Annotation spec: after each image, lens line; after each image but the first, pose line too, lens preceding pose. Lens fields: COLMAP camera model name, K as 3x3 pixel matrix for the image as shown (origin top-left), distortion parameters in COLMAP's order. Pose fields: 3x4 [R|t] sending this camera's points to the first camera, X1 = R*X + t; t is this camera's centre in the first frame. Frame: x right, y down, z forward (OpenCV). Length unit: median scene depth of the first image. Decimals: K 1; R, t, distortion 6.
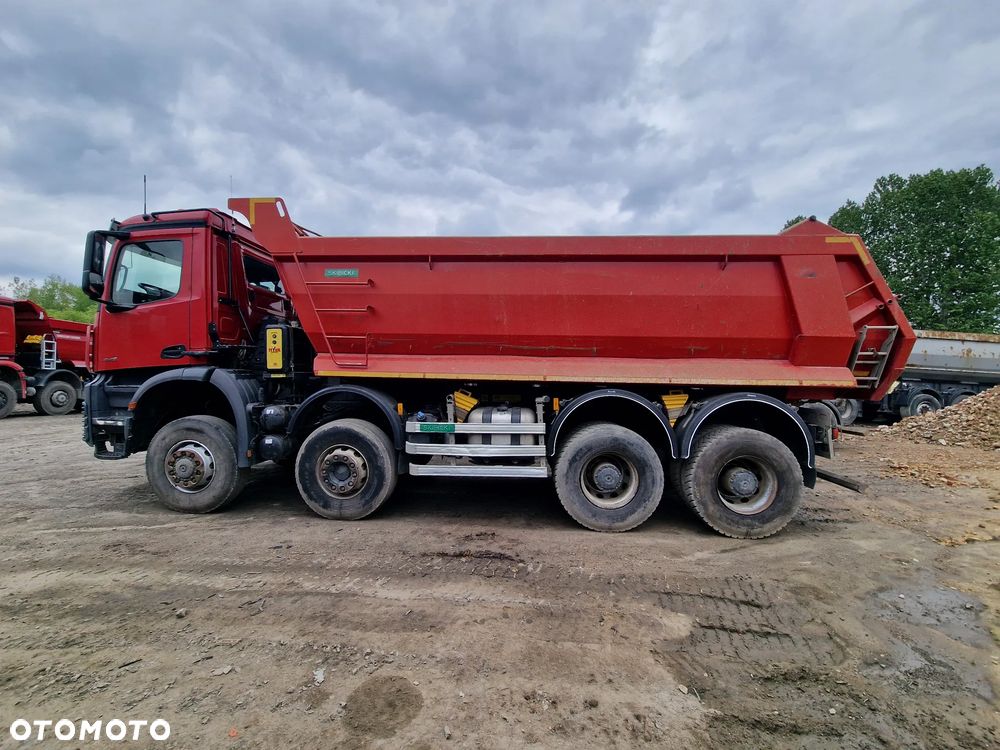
lens RADIAL K [[409.5, 0, 494.0], [0, 409.5, 371.1], [0, 0, 1]] dist [0.016649, -0.010648]
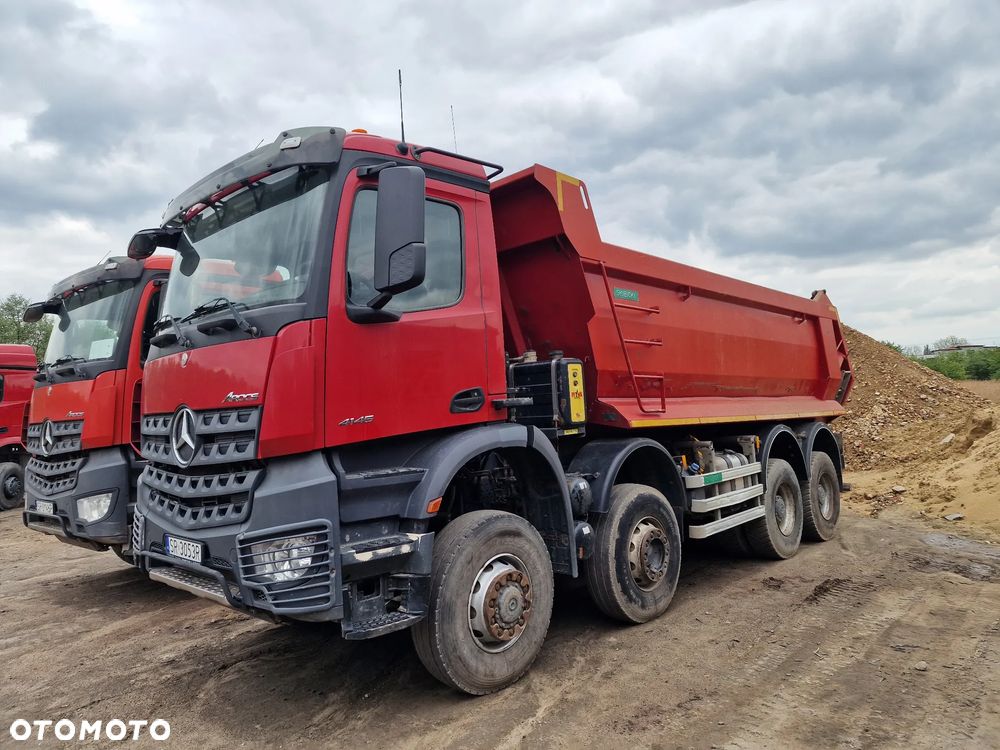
lens RADIAL K [[647.0, 0, 500.0], [0, 647.0, 375.0], [0, 0, 1]] dist [0.091318, -0.076062]
pose [[0.644107, 0.008621, 0.764886, -1.467233], [0.055764, 0.996747, -0.058194, -0.028541], [-0.762900, 0.080136, 0.641531, 0.407719]]
